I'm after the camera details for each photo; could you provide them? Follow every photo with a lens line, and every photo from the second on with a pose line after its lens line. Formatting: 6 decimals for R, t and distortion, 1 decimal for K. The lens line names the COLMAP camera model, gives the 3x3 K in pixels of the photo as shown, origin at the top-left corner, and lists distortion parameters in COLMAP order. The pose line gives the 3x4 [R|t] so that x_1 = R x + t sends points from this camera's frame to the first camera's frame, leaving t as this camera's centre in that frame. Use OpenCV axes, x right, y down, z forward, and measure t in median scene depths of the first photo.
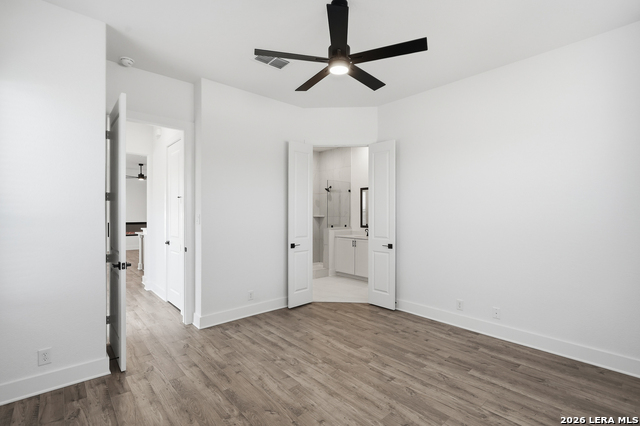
lens RADIAL K [[298.6, 0, 318.0], [0, 298.6, 214.0], [0, 0, 1]] dist [-0.015974, 0.007427]
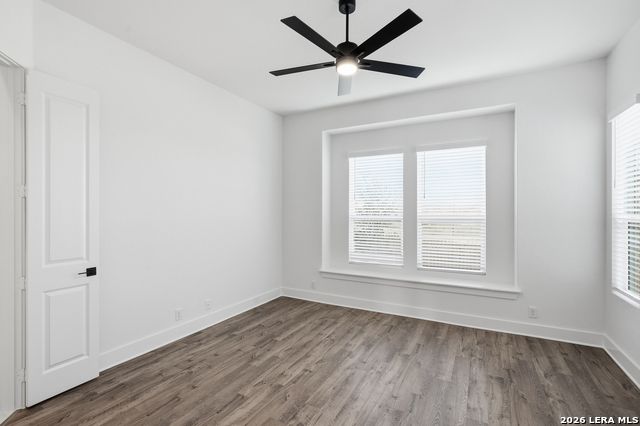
lens RADIAL K [[298.6, 0, 319.3], [0, 298.6, 211.5], [0, 0, 1]] dist [-0.015974, 0.007427]
pose [[-0.344361, 0.002138, 0.938835, -0.645462], [0.002464, 0.999996, -0.001374, -0.007582], [-0.938834, 0.001840, -0.344365, 1.120519]]
